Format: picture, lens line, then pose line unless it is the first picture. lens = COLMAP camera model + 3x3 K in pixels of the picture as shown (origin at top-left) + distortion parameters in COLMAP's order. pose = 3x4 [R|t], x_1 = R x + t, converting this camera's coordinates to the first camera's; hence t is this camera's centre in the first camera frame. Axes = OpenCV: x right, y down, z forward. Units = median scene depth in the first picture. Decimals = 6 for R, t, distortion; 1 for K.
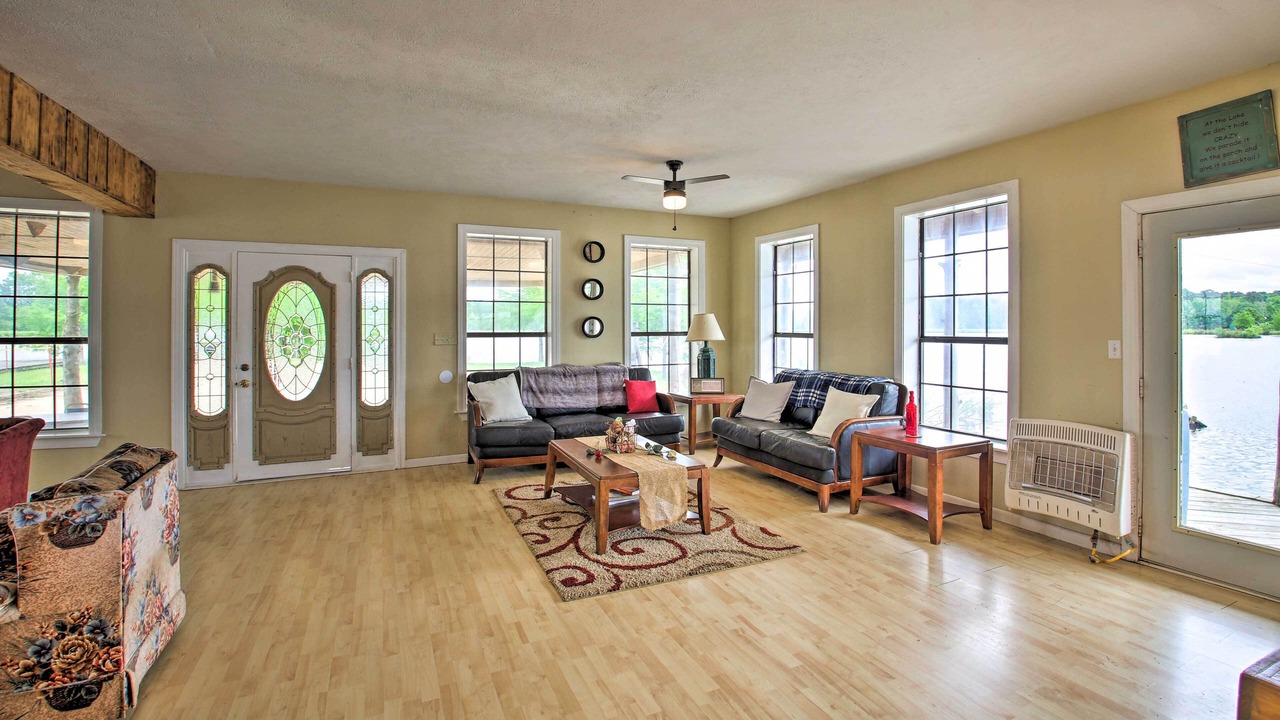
lens RADIAL K [[563.2, 0, 641.6], [0, 563.2, 323.1], [0, 0, 1]] dist [-0.027022, -0.007549]
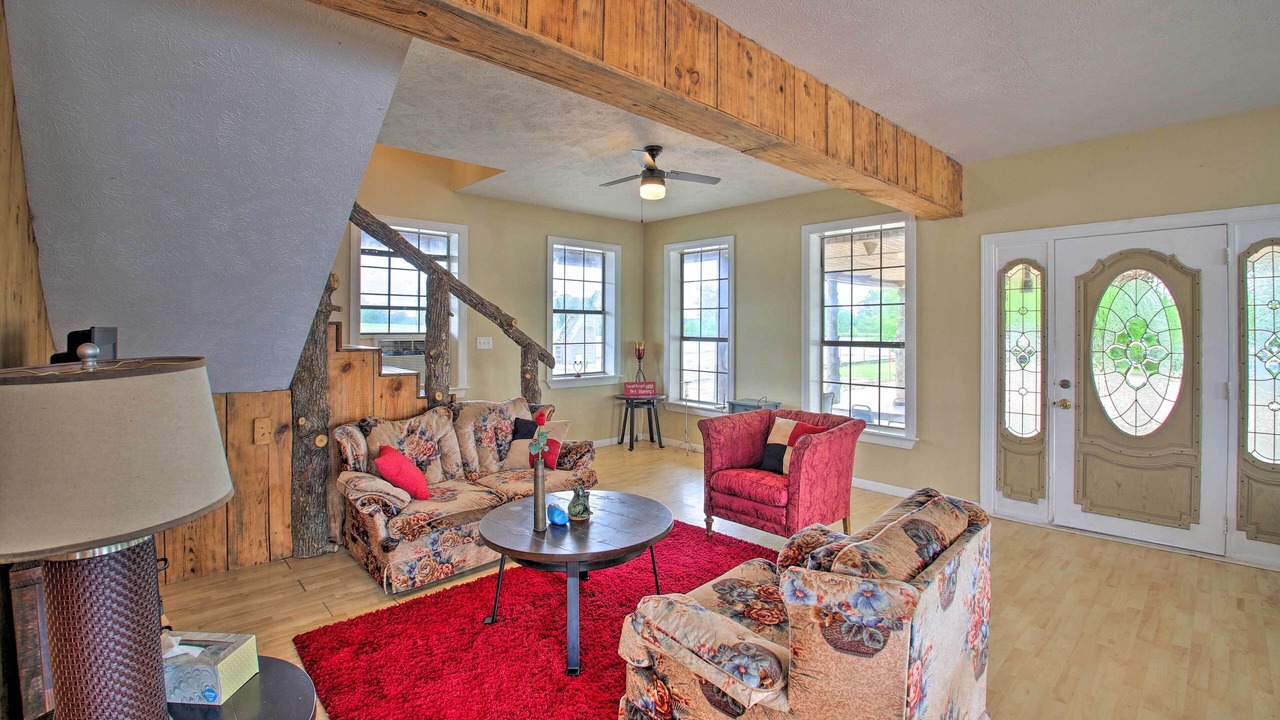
lens RADIAL K [[563.2, 0, 641.6], [0, 563.2, 323.1], [0, 0, 1]] dist [-0.027022, -0.007549]
pose [[0.312374, -0.008158, -0.949924, -0.155475], [0.002432, 0.999967, -0.007788, -0.002606], [0.949956, 0.000123, 0.312383, 0.178494]]
